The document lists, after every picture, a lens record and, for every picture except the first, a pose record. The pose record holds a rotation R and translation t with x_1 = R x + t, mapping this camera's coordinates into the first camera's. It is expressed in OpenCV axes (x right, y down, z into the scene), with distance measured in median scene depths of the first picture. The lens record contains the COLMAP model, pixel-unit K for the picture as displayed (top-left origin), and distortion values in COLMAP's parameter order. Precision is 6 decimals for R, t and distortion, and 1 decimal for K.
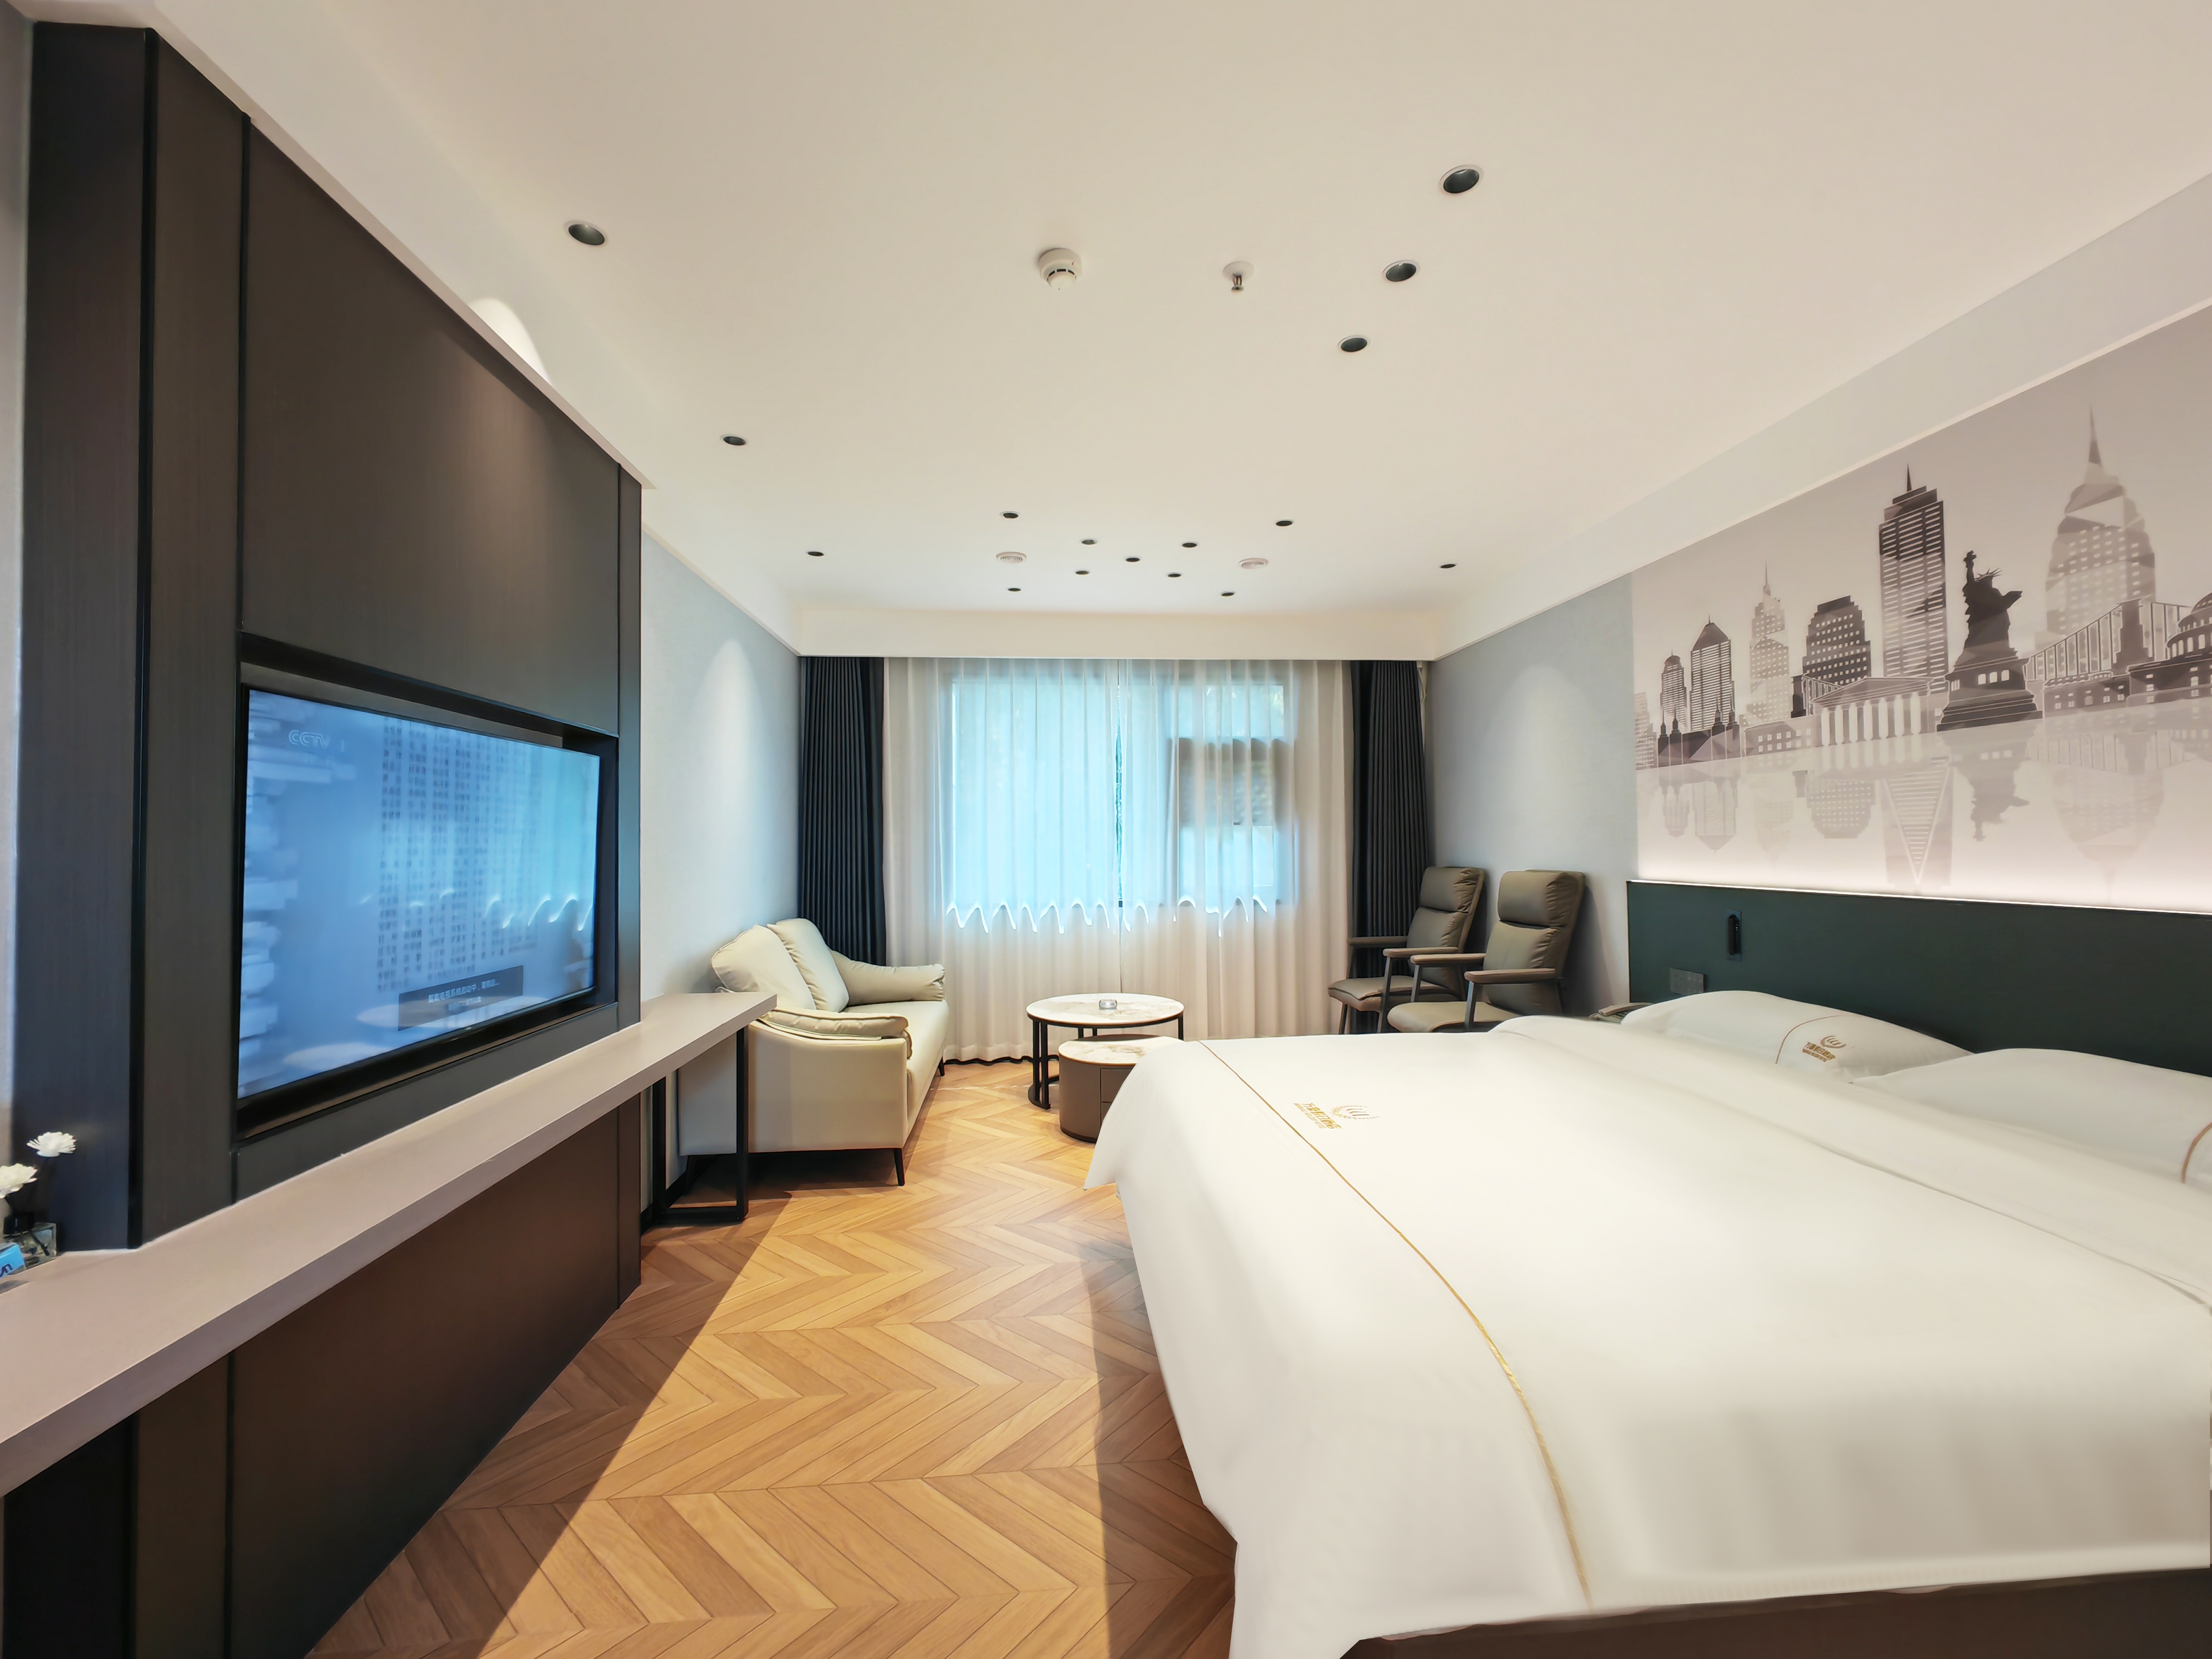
lens RADIAL K [[891.9, 0, 1106.5], [0, 891.9, 834.9], [0, 0, 1]] dist [0.008608, -0.000023]
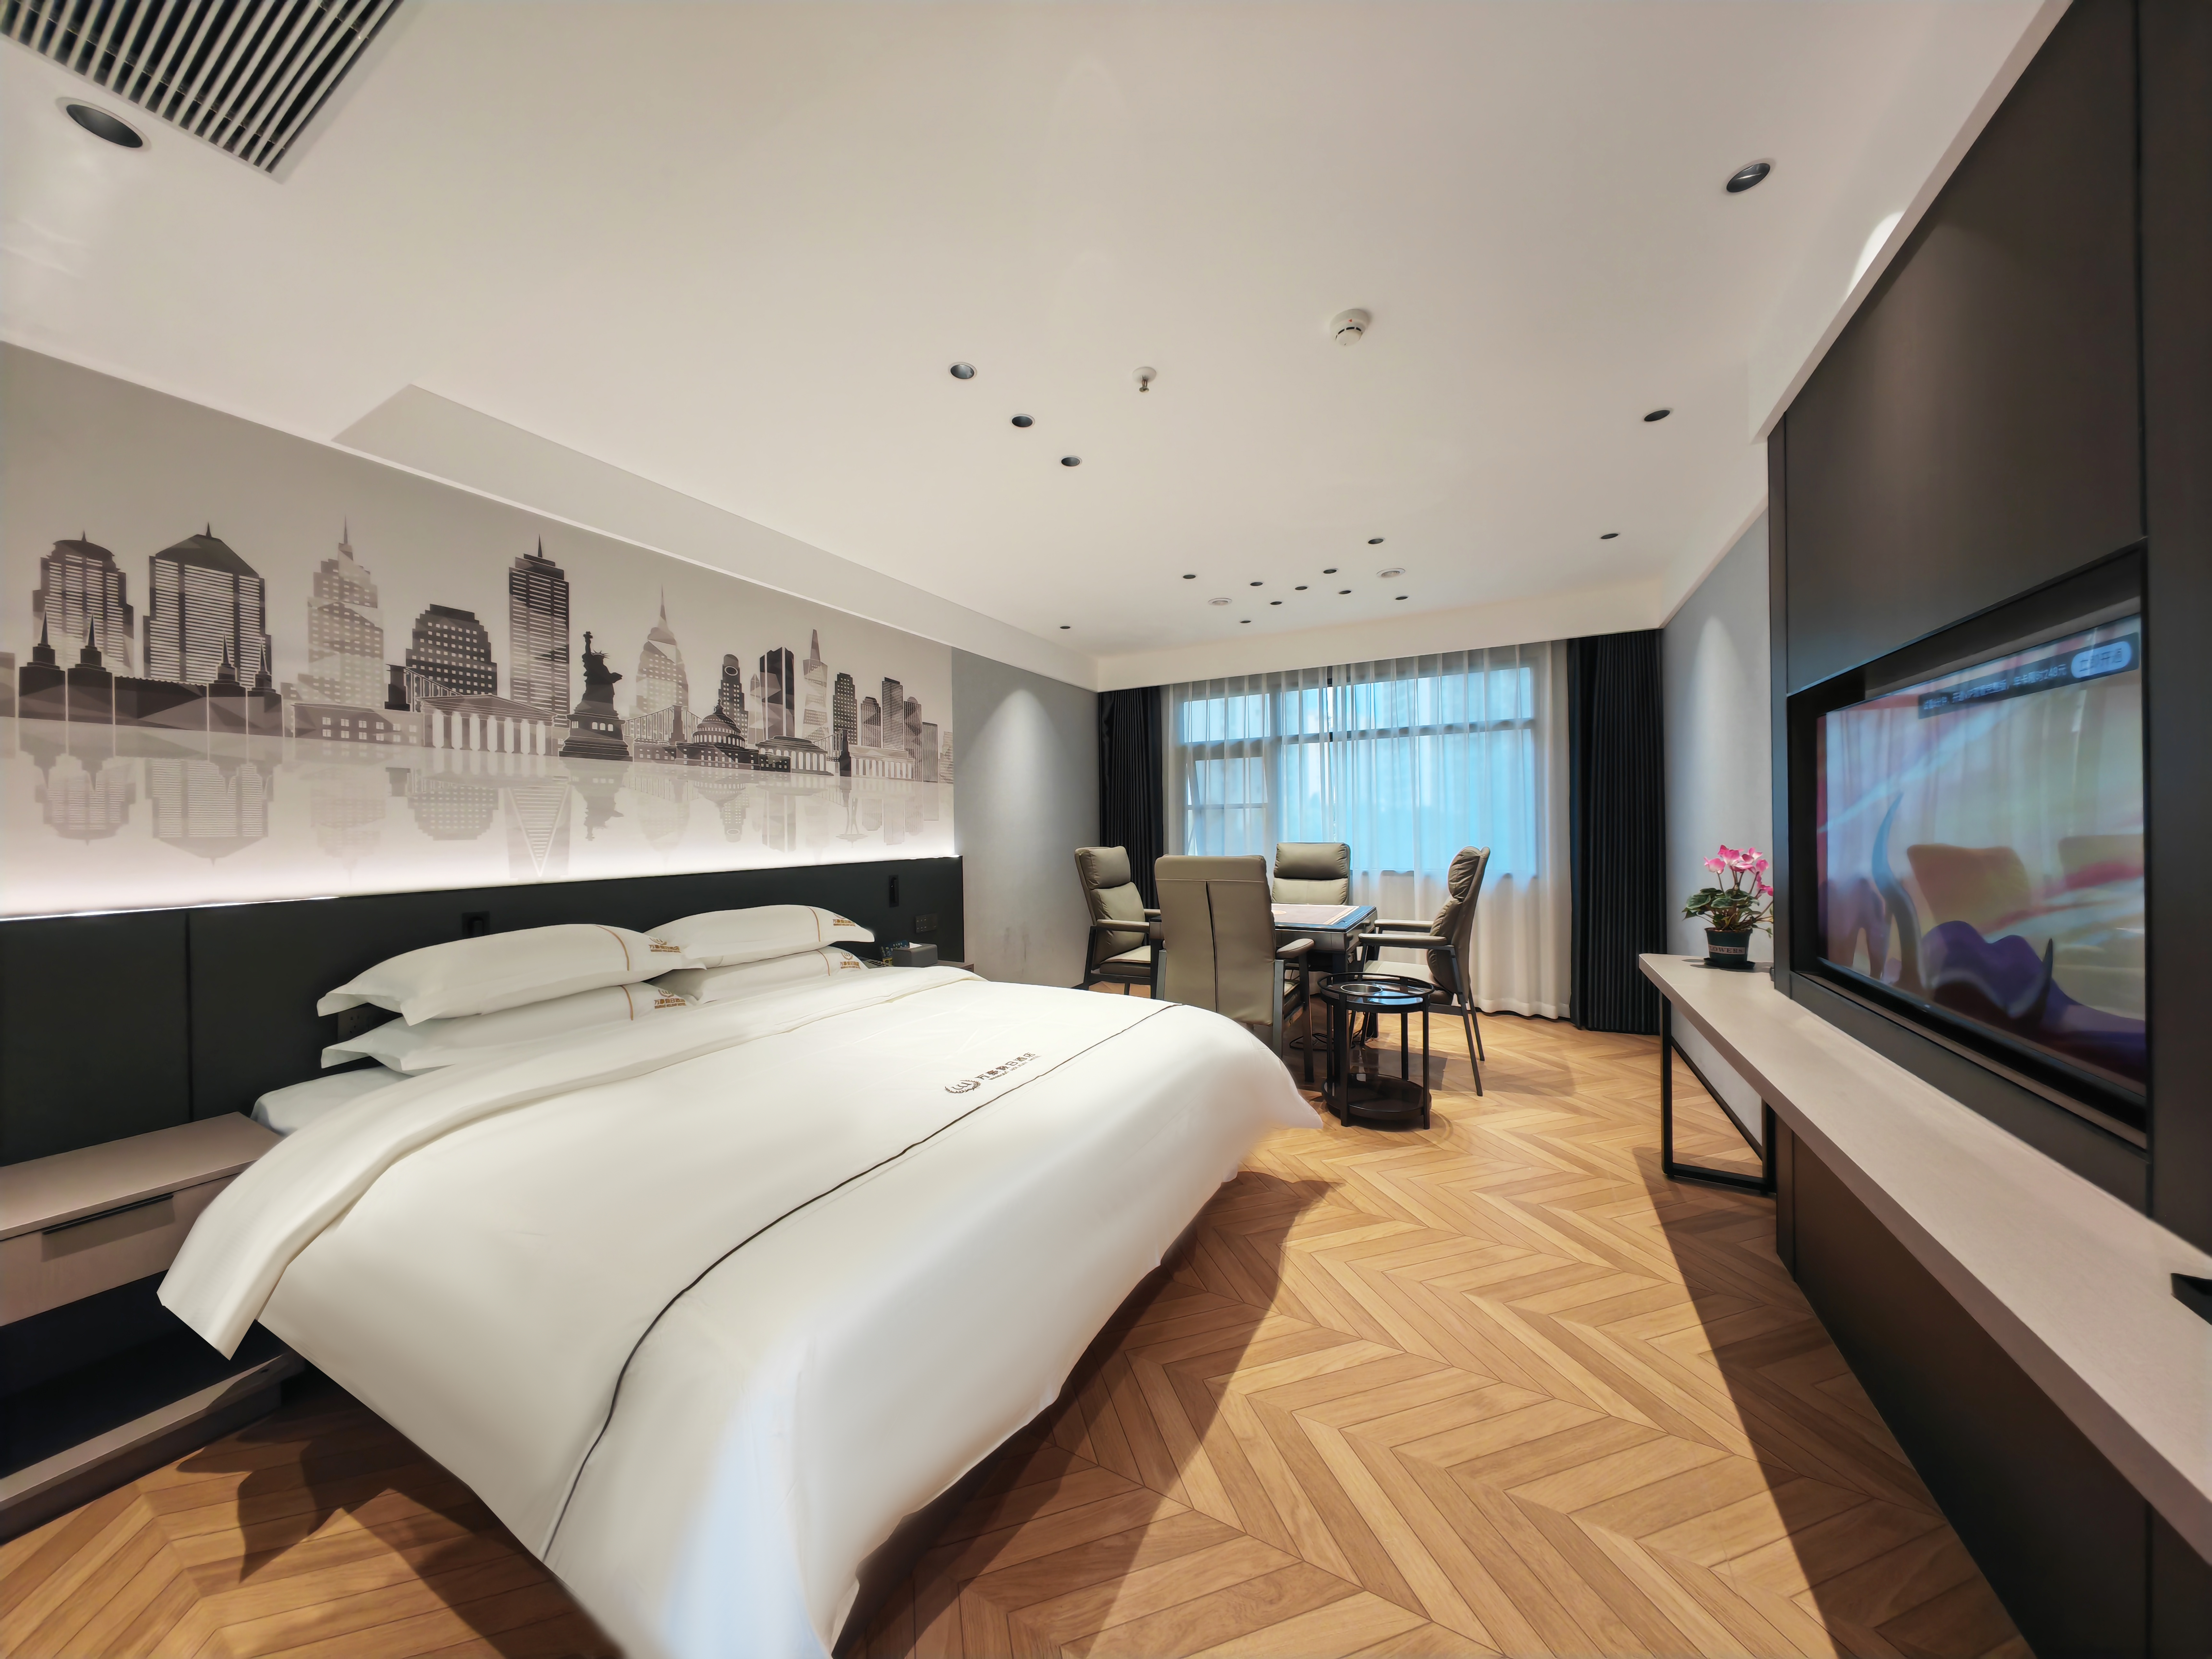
lens RADIAL K [[721.6, 0, 1111.0], [0, 721.6, 828.5], [0, 0, 1]] dist [0.000457, 0.000160]
pose [[-0.838439, 0.027213, 0.544315, -0.272743], [0.019652, 0.999613, -0.019705, 0.022412], [-0.544641, -0.005824, -0.838649, 1.311493]]
